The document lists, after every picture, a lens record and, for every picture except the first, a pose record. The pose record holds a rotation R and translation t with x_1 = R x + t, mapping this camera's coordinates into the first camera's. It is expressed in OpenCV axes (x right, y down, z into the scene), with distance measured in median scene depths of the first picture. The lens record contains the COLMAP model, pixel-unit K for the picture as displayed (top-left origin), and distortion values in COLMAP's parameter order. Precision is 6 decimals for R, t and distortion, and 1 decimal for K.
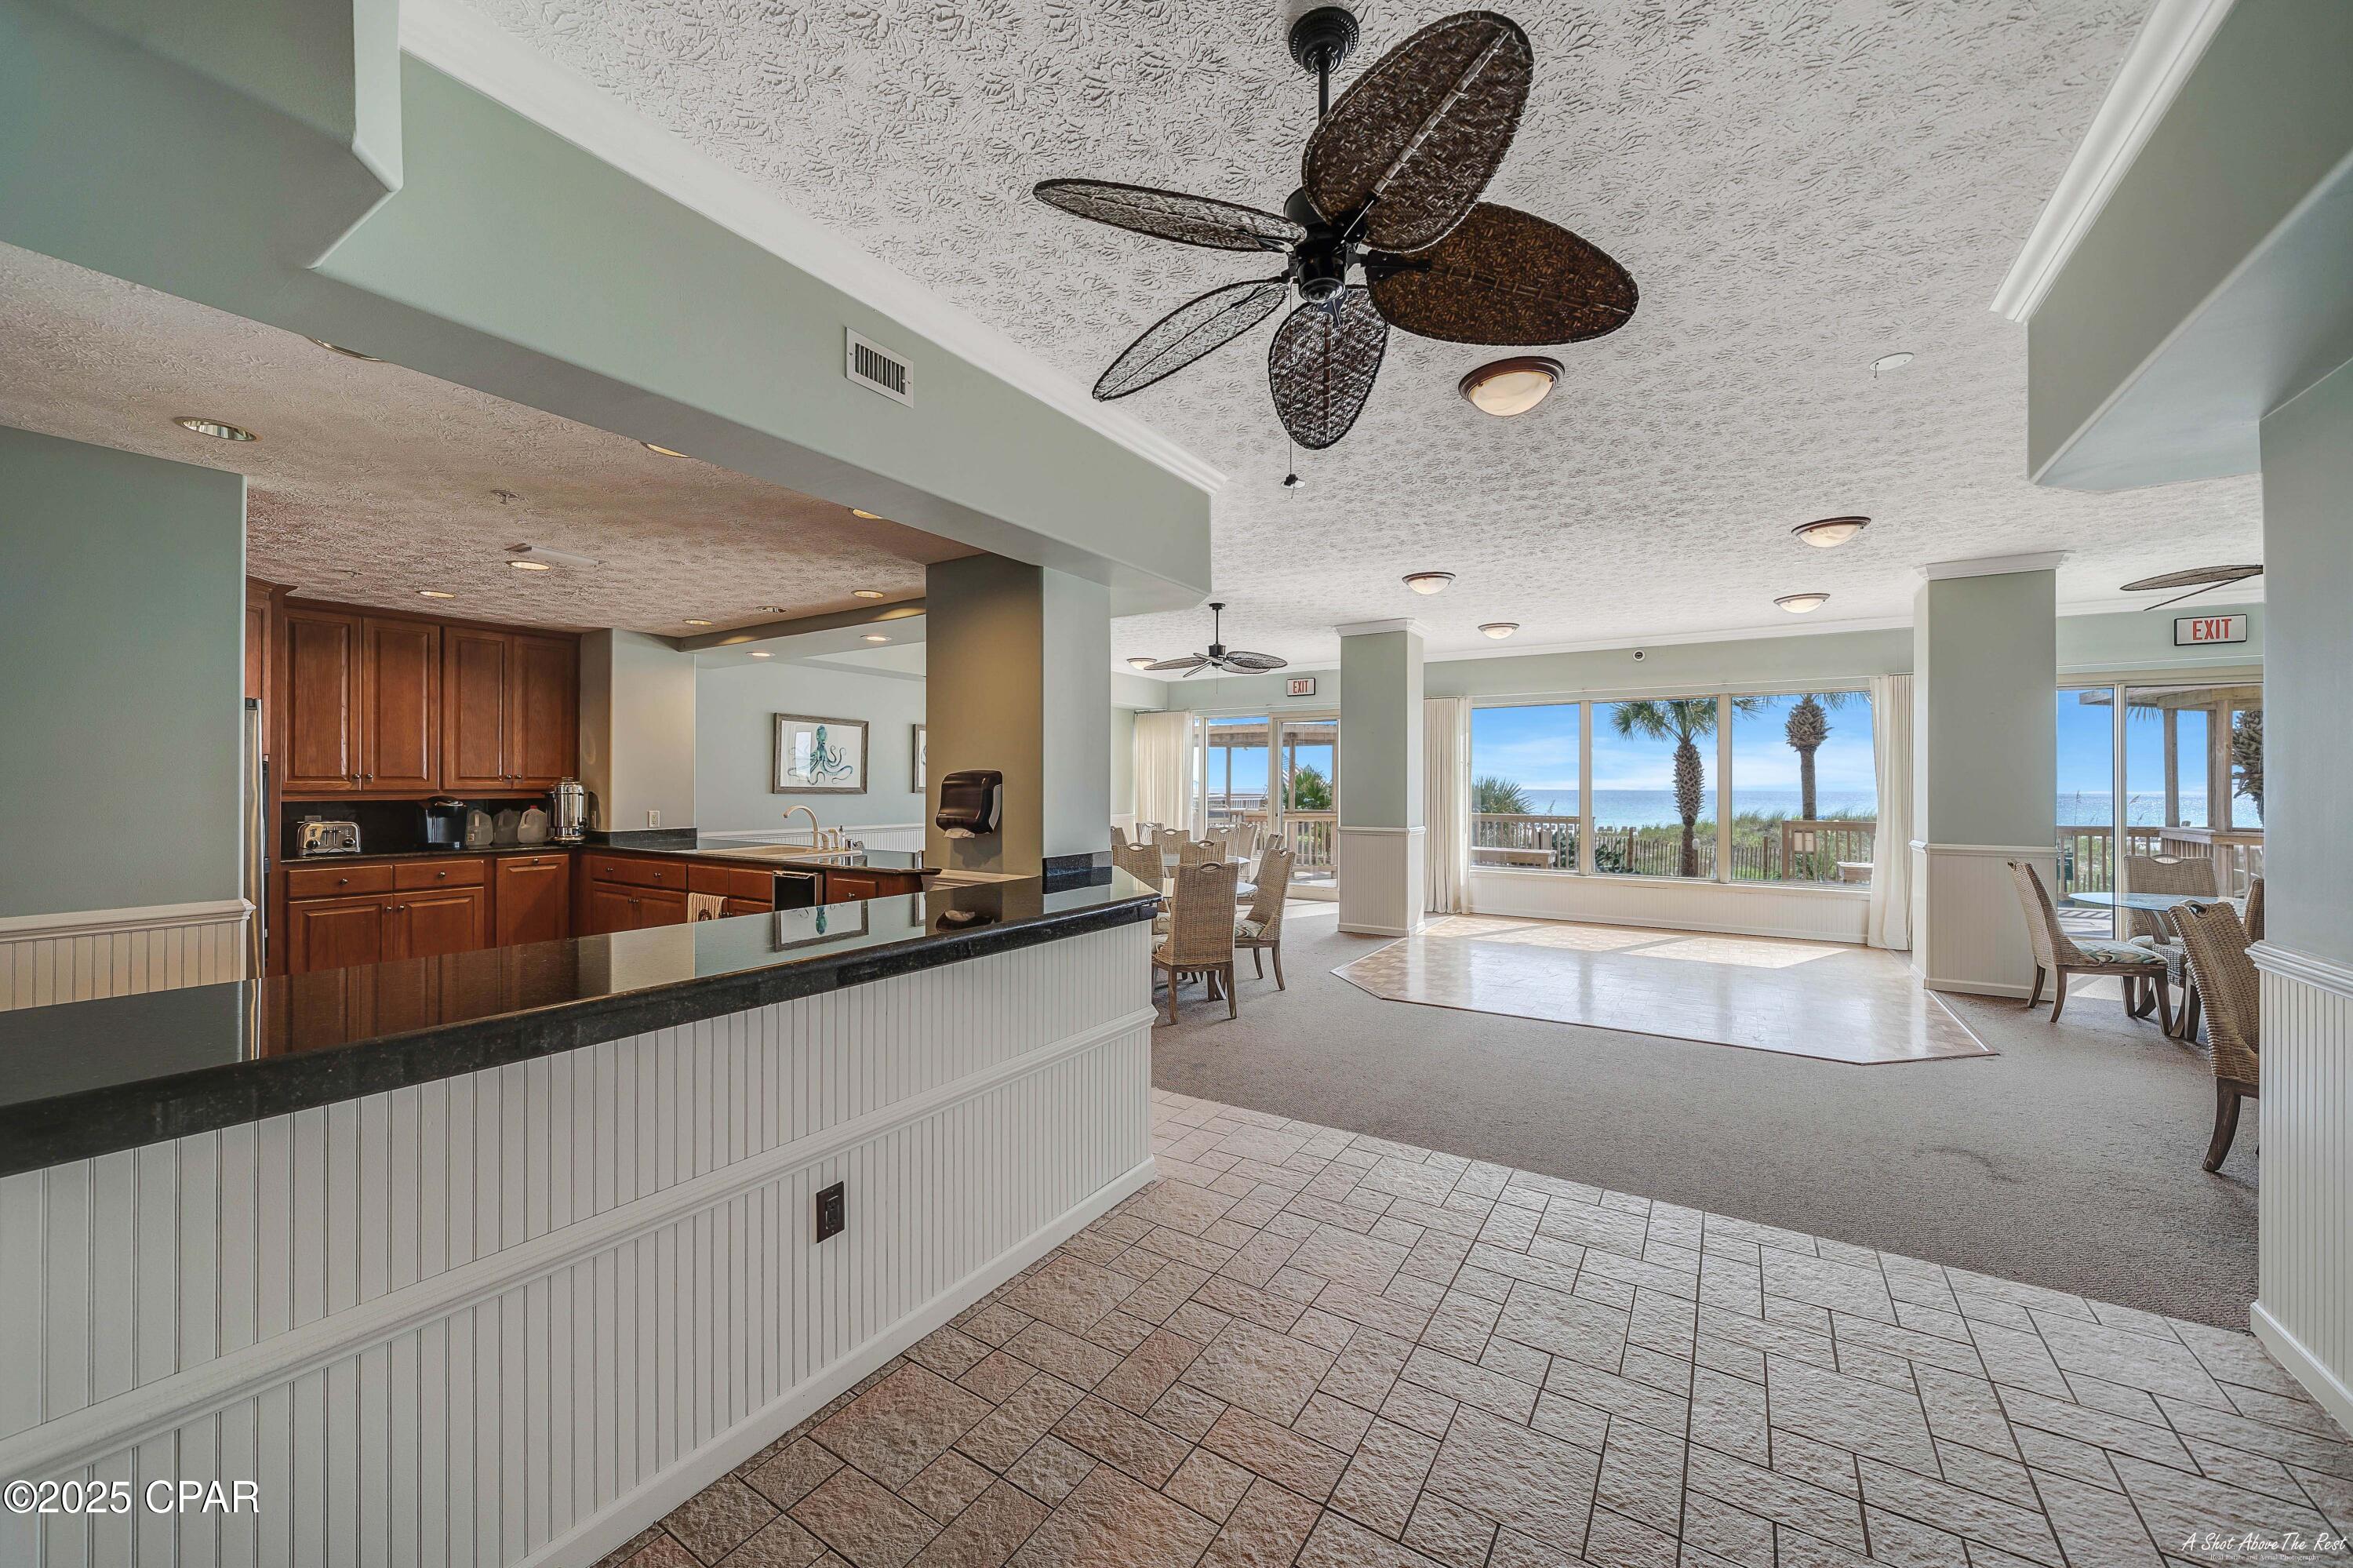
lens RADIAL K [[871.0, 0, 1167.7], [0, 871.0, 785.4], [0, 0, 1]] dist [-0.001783, -0.000143]
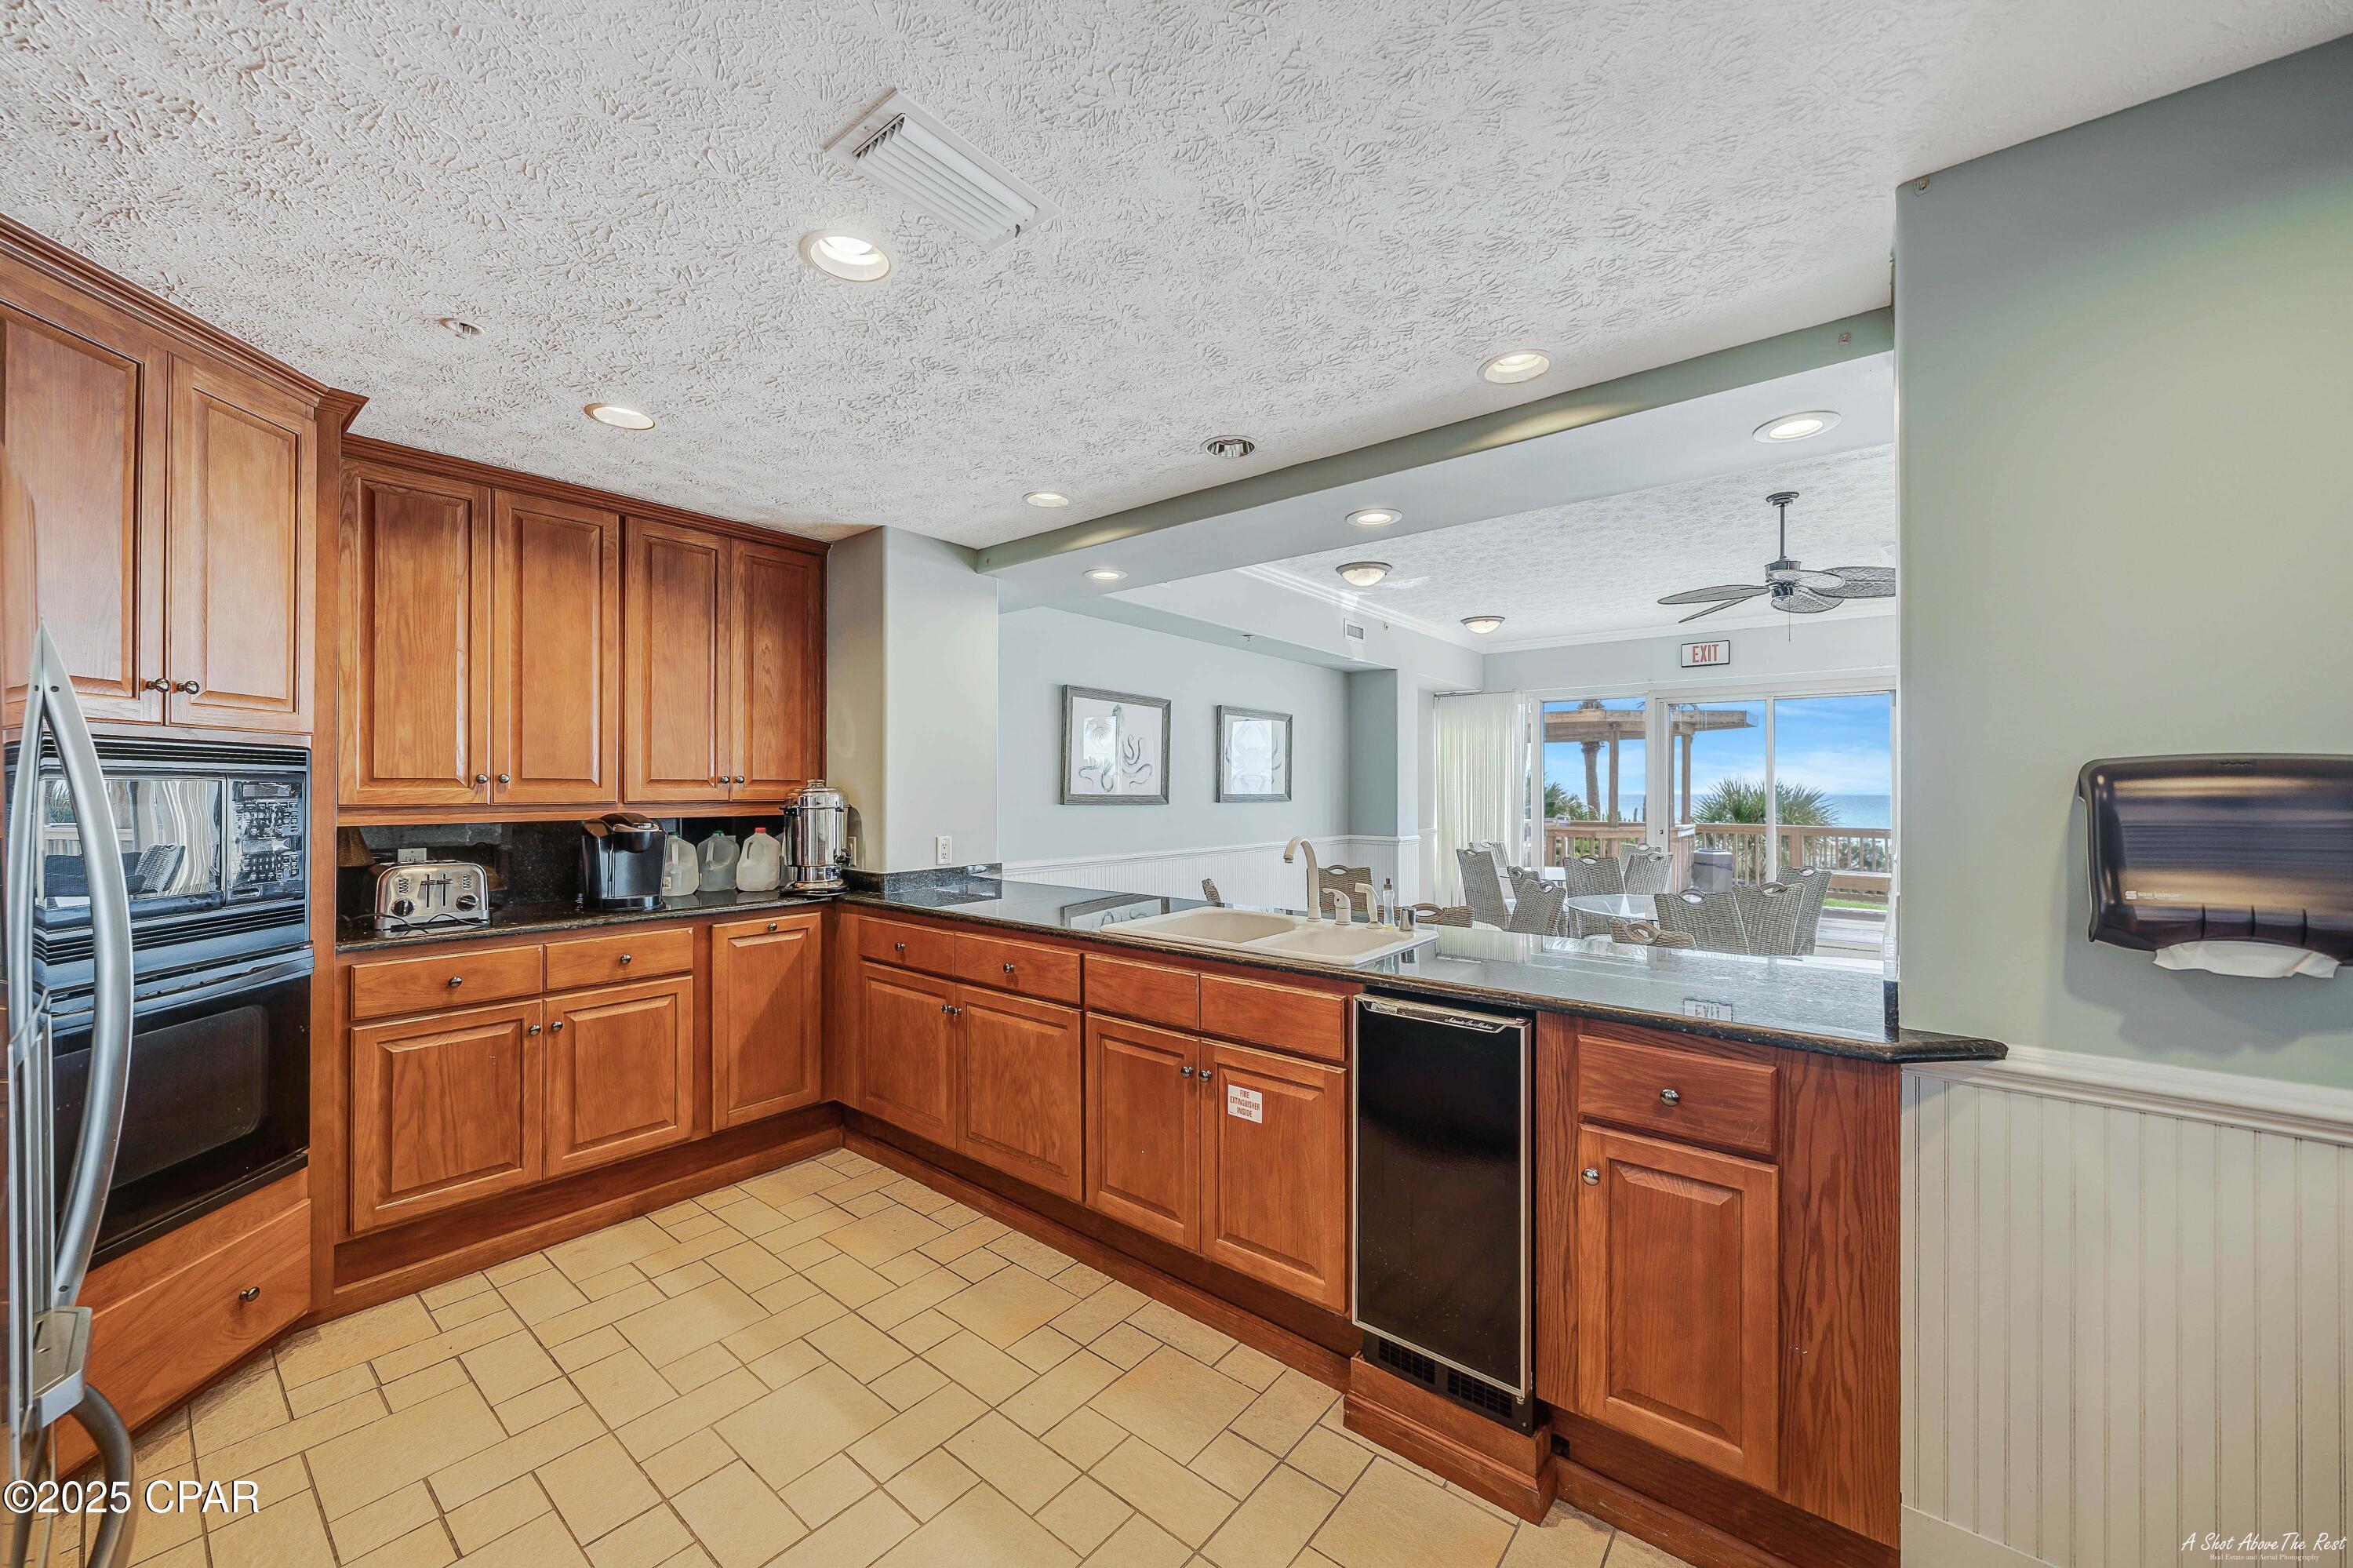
lens RADIAL K [[887.6, 0, 1170.7], [0, 887.6, 786.9], [0, 0, 1]] dist [-0.000042, -0.000048]
pose [[0.993503, -0.000881, -0.113806, -0.388289], [0.000460, 0.999993, -0.003722, -0.002544], [0.113808, 0.003645, 0.993496, 0.437219]]
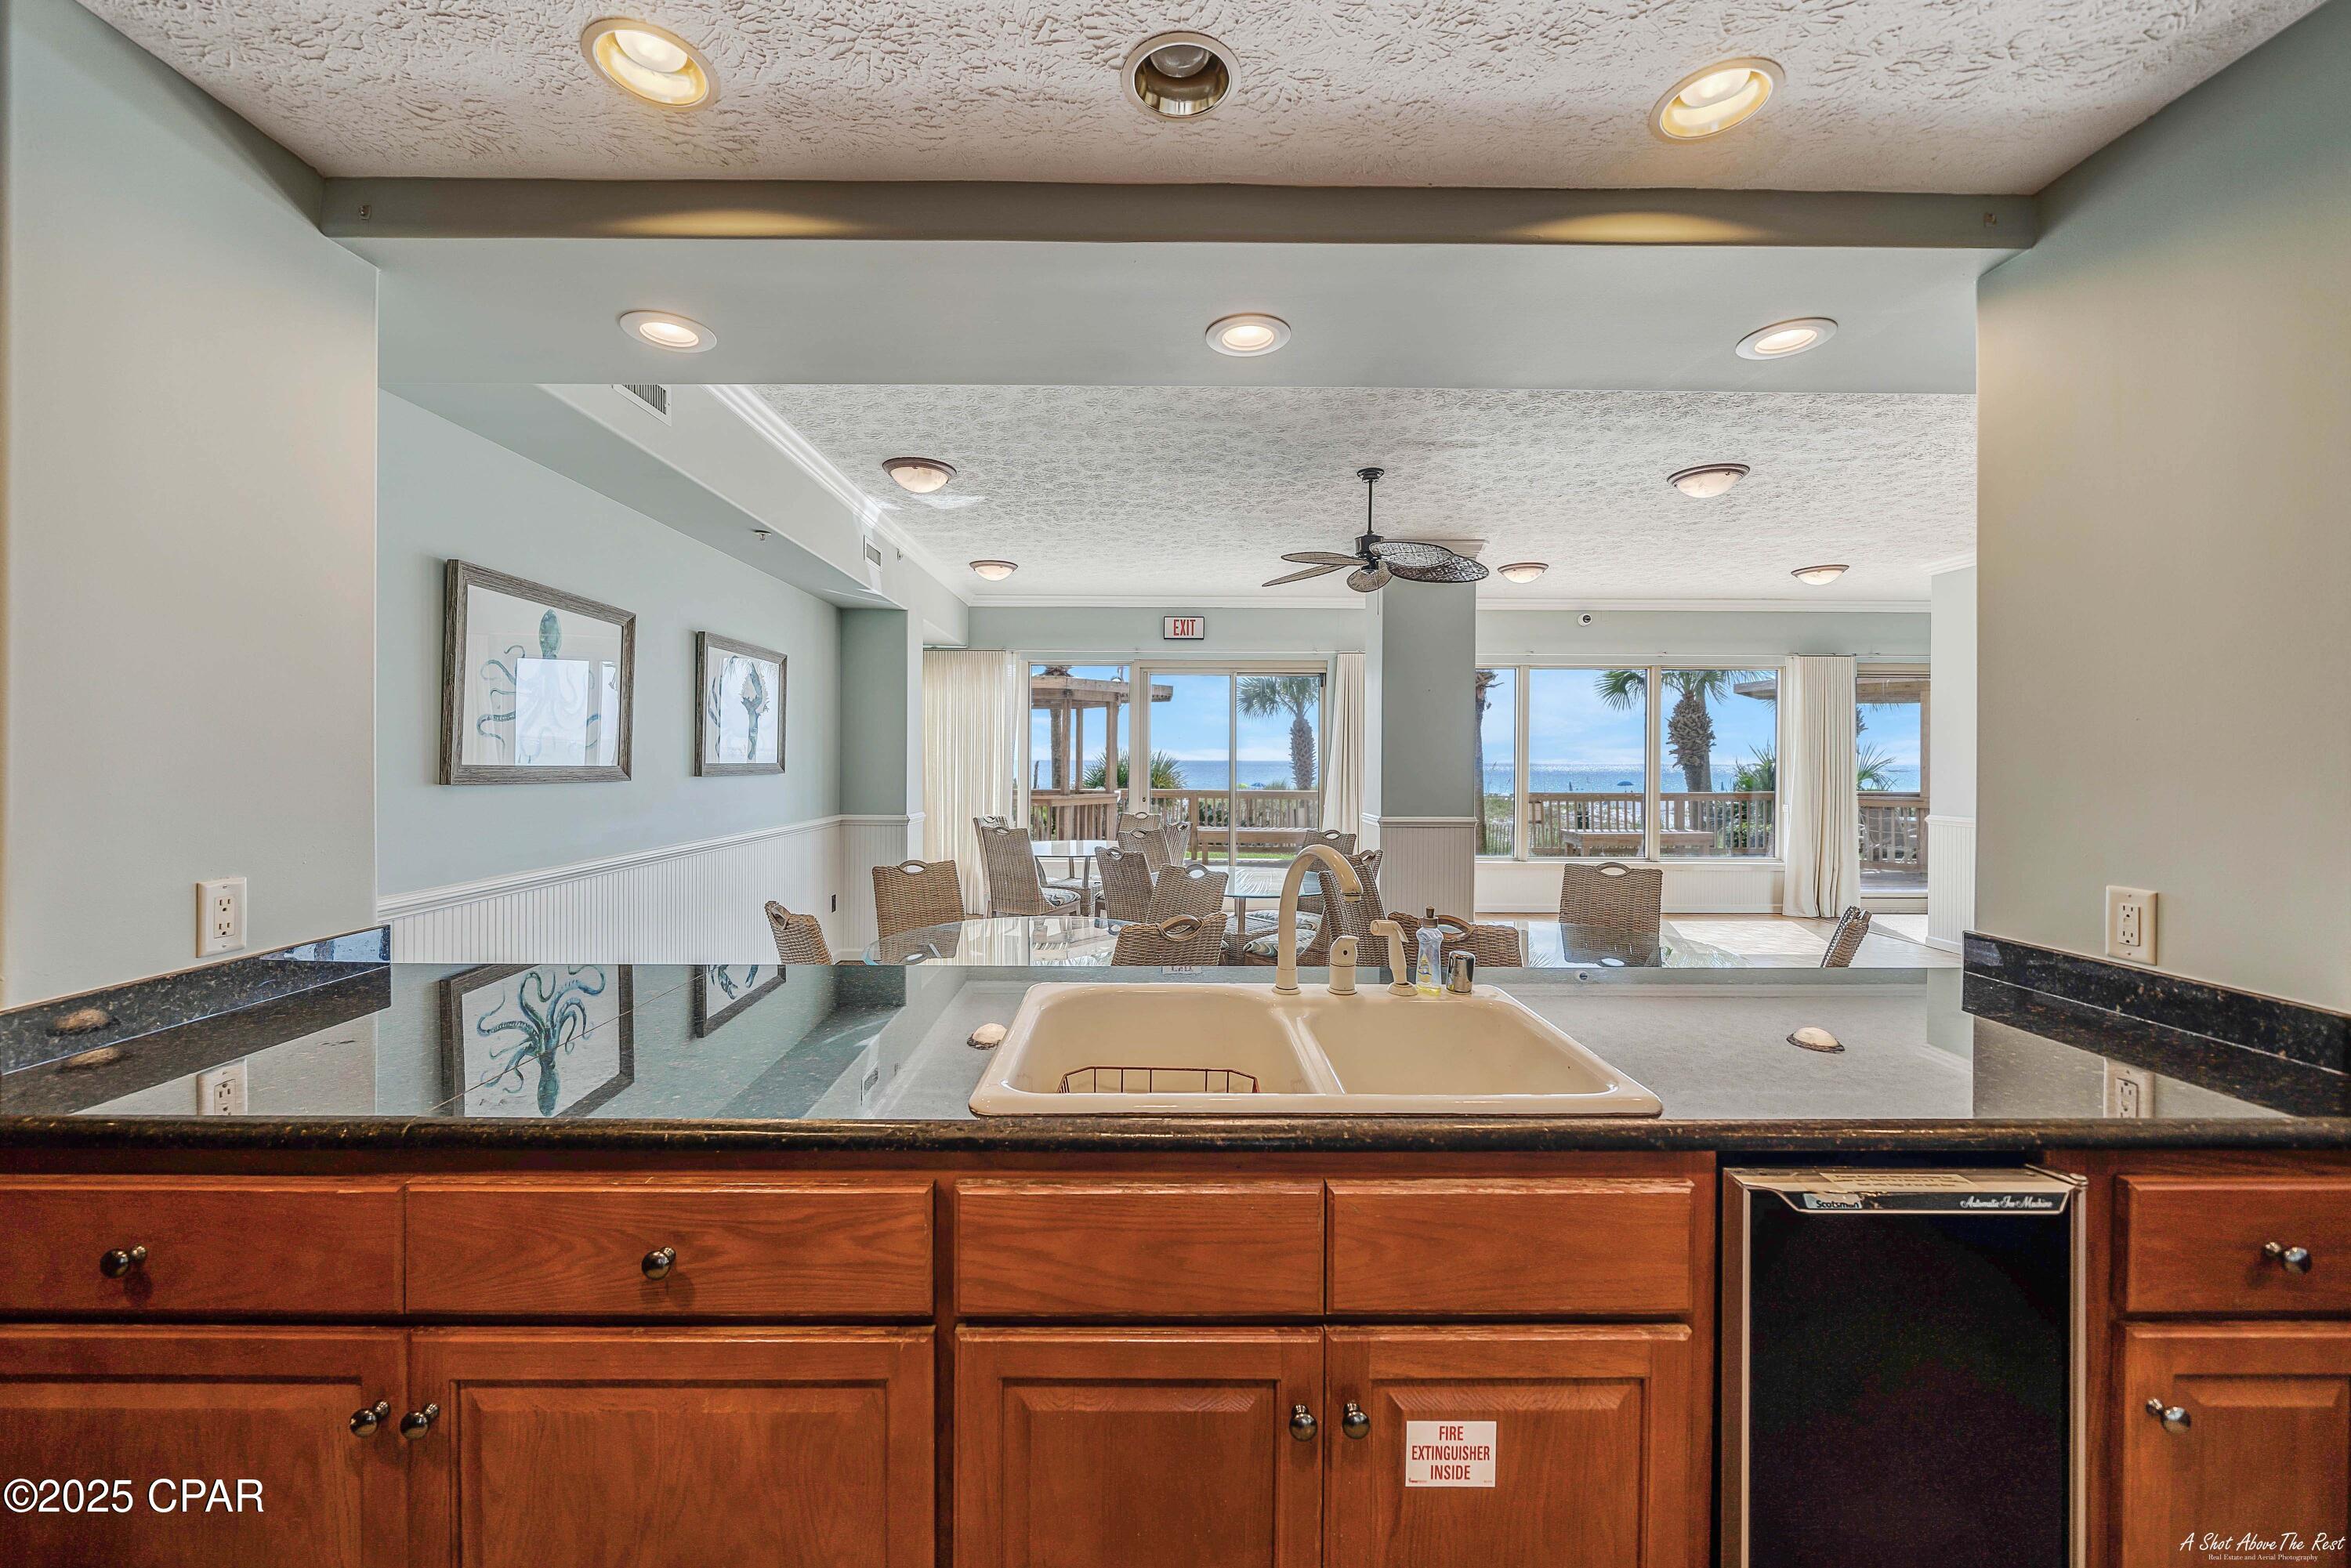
lens RADIAL K [[900.0, 0, 1170.2], [0, 900.0, 760.4], [0, 0, 1]] dist [-0.001120, 0.000088]
pose [[0.835127, 0.000121, 0.550058, -0.542843], [-0.001832, 0.999995, 0.002562, -0.003323], [-0.550055, -0.003148, 0.835123, 0.705652]]
